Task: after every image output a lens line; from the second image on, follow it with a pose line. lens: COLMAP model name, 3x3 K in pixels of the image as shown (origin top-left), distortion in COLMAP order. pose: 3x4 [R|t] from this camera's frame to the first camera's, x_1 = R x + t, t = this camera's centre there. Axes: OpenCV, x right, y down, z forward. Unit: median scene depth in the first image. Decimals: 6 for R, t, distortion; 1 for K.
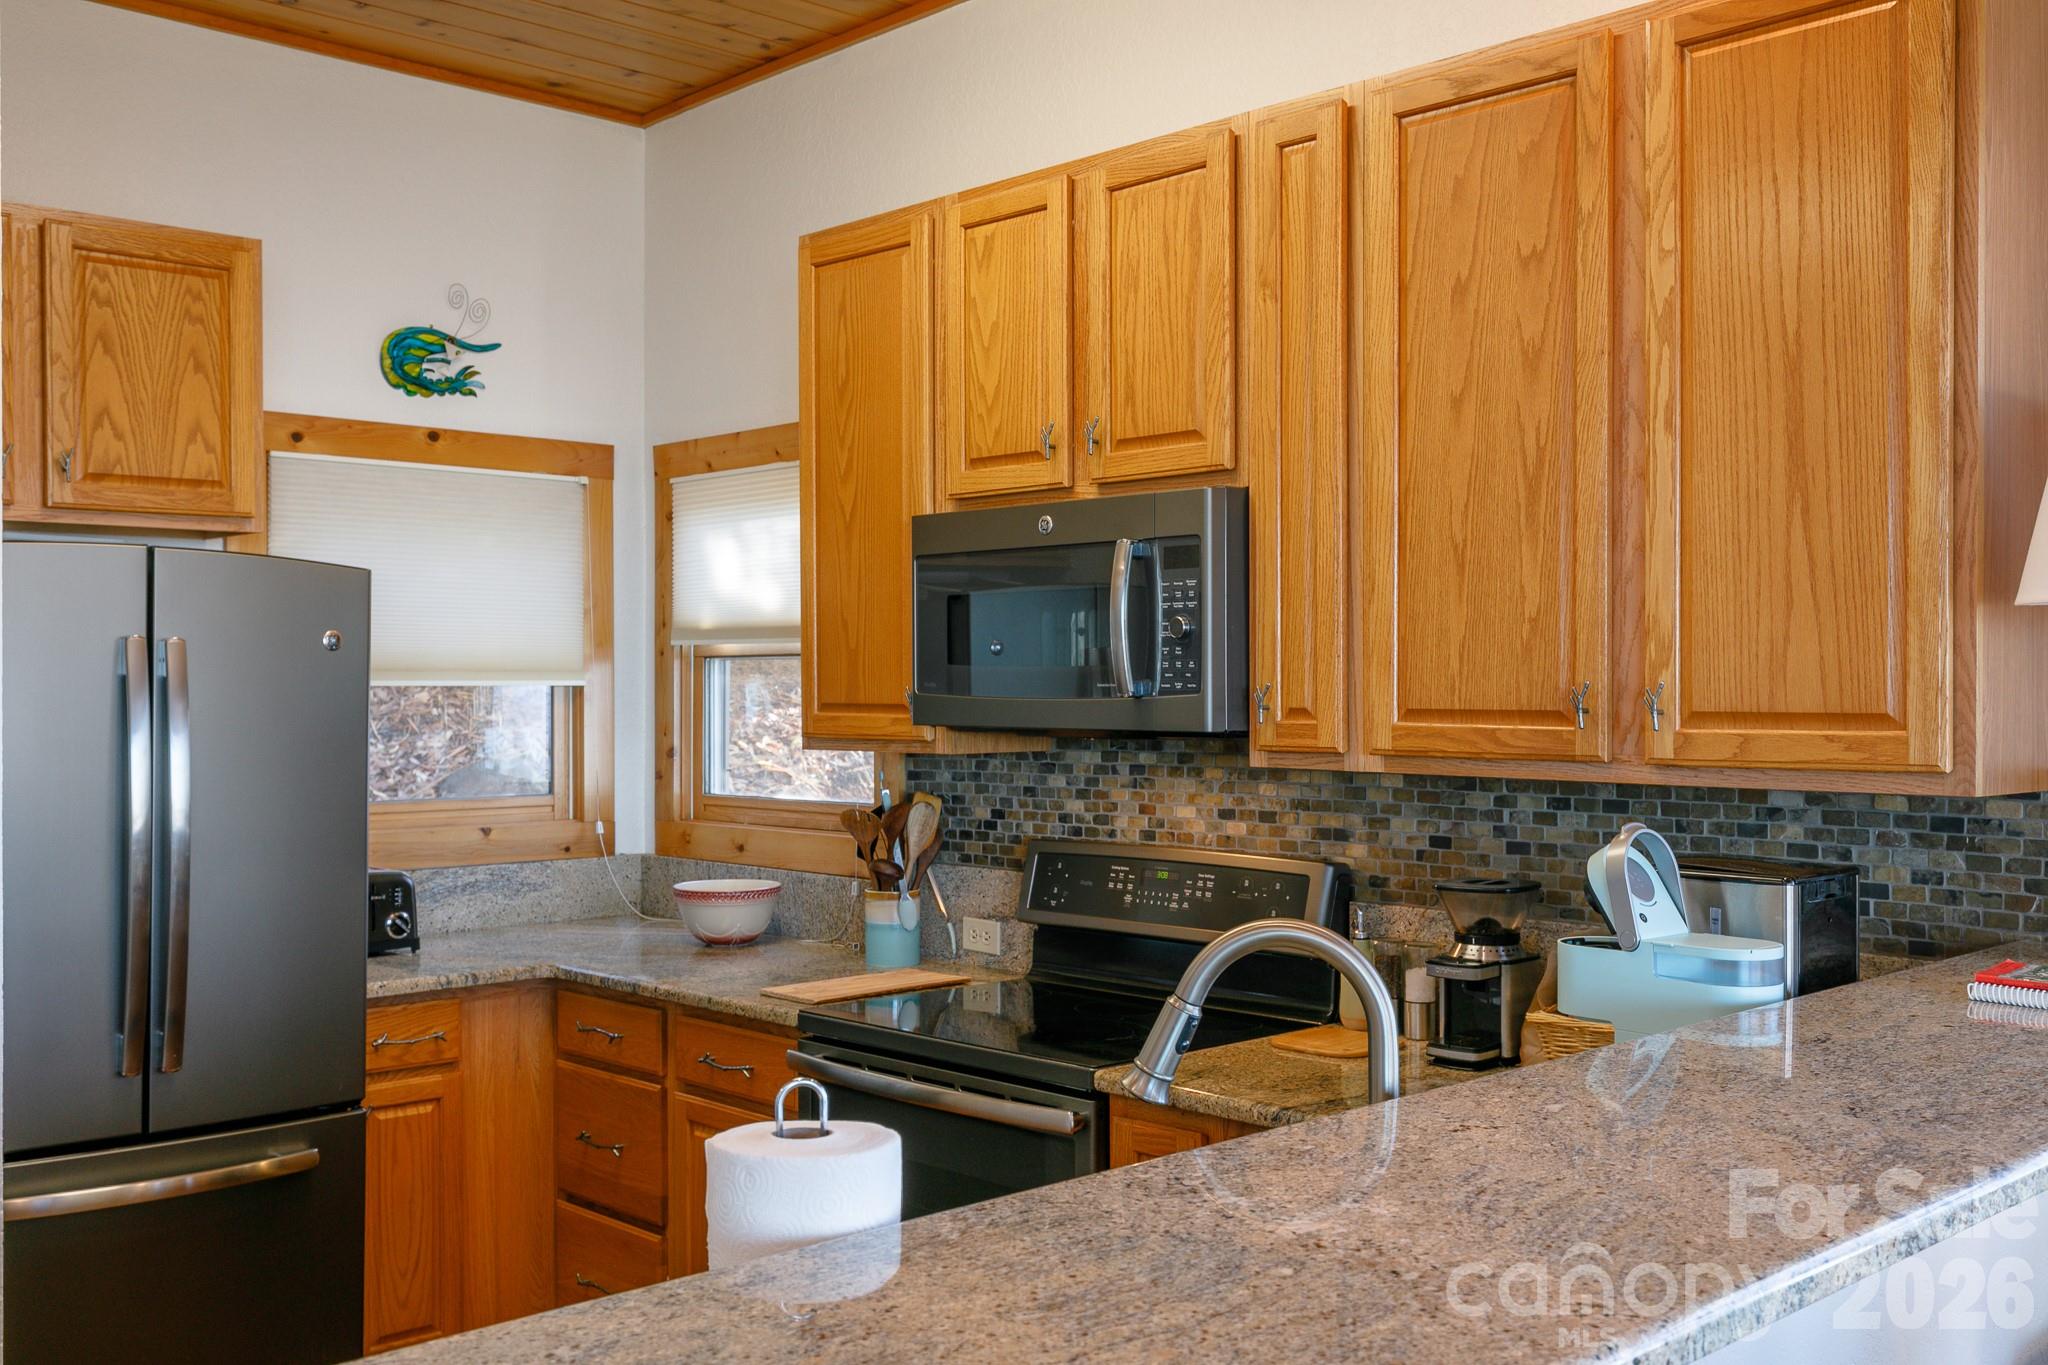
lens RADIAL K [[1950.1, 0, 1045.0], [0, 1950.1, 689.1], [0, 0, 1]] dist [0.005970, 0.000000]
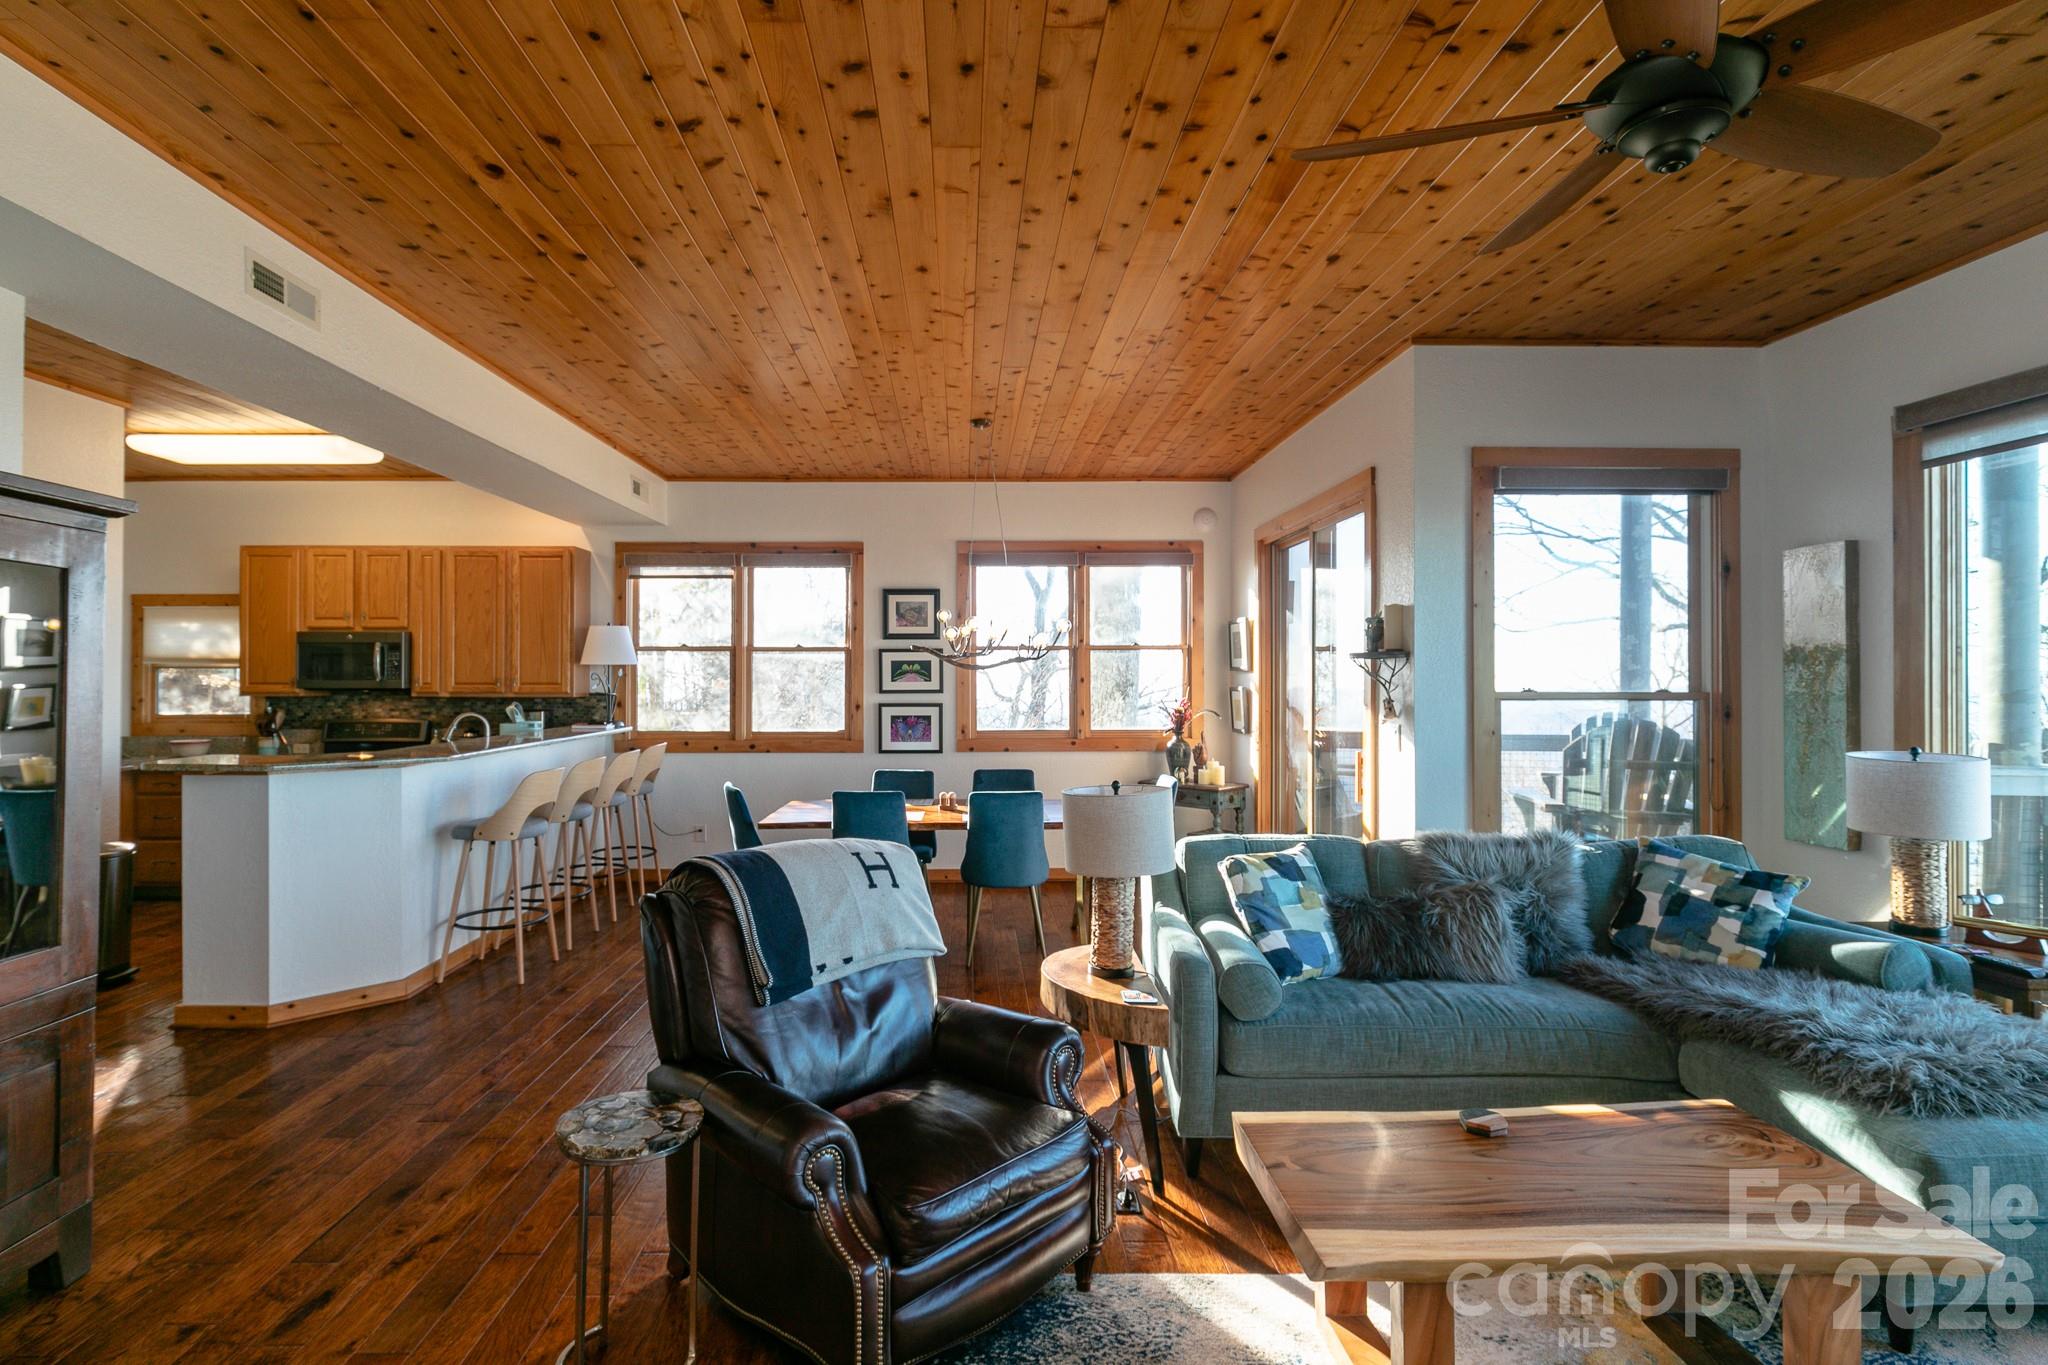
lens RADIAL K [[972.7, 0, 986.9], [0, 972.7, 672.5], [0, 0, 1]] dist [-0.016619, 0.003891]
pose [[0.674170, 0.007129, 0.738542, -0.590719], [0.000481, 0.999949, -0.010091, 0.008883], [-0.738576, 0.007159, 0.674132, -1.324344]]
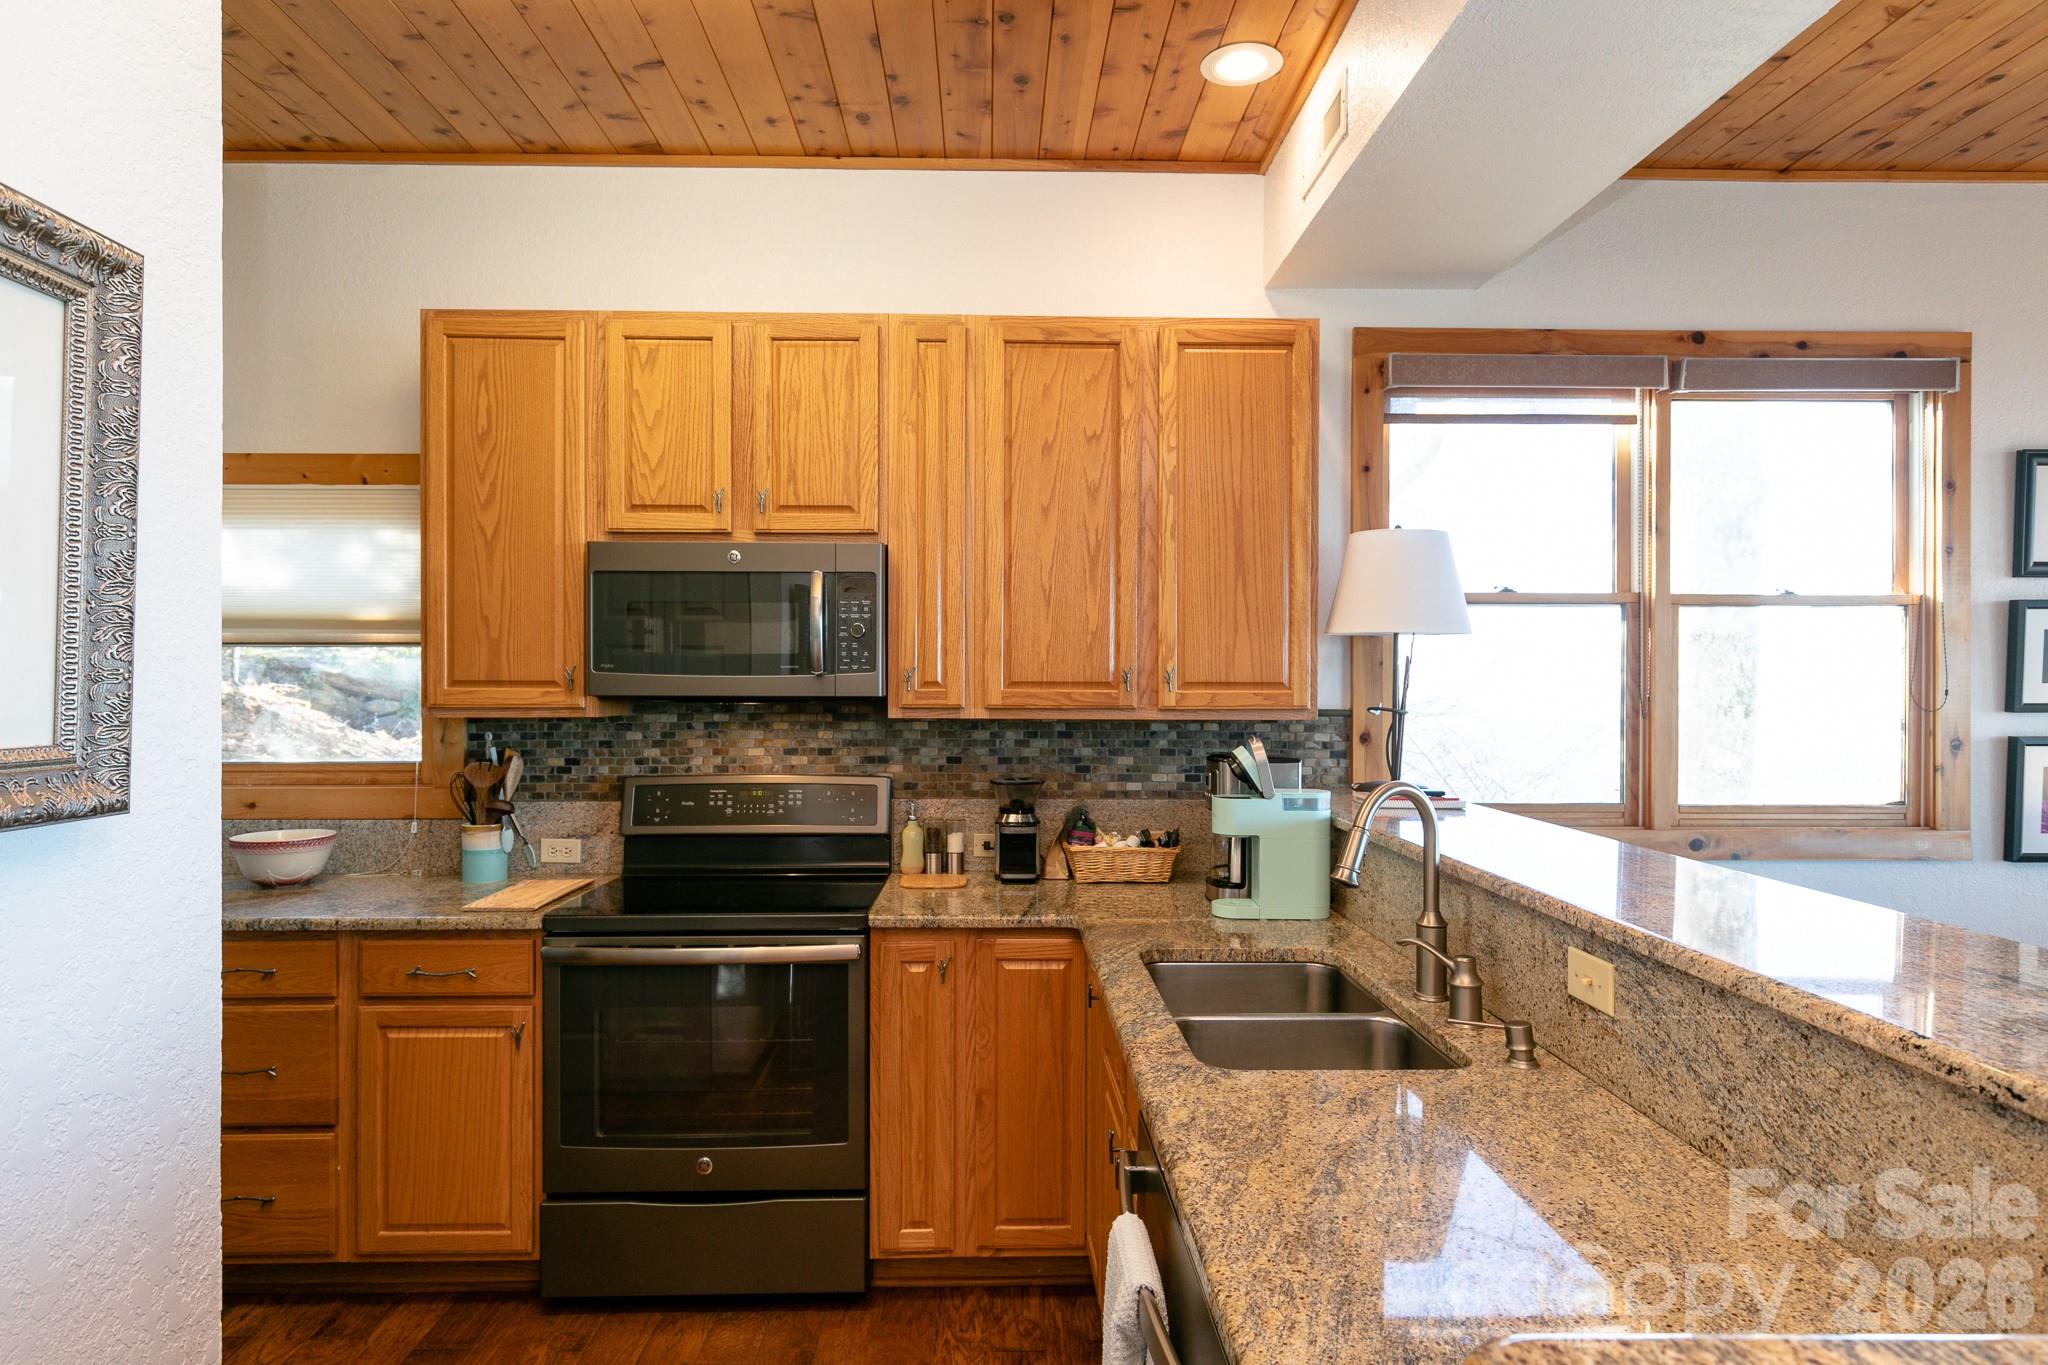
lens RADIAL K [[1136.7, 0, 1019.3], [0, 1136.7, 684.8], [0, 0, 1]] dist [0.009748, 0.000502]
pose [[0.676620, 0.004398, 0.736319, -0.491068], [-0.001500, 0.999988, -0.004595, 0.015660], [-0.736331, 0.002005, 0.676619, 0.267022]]
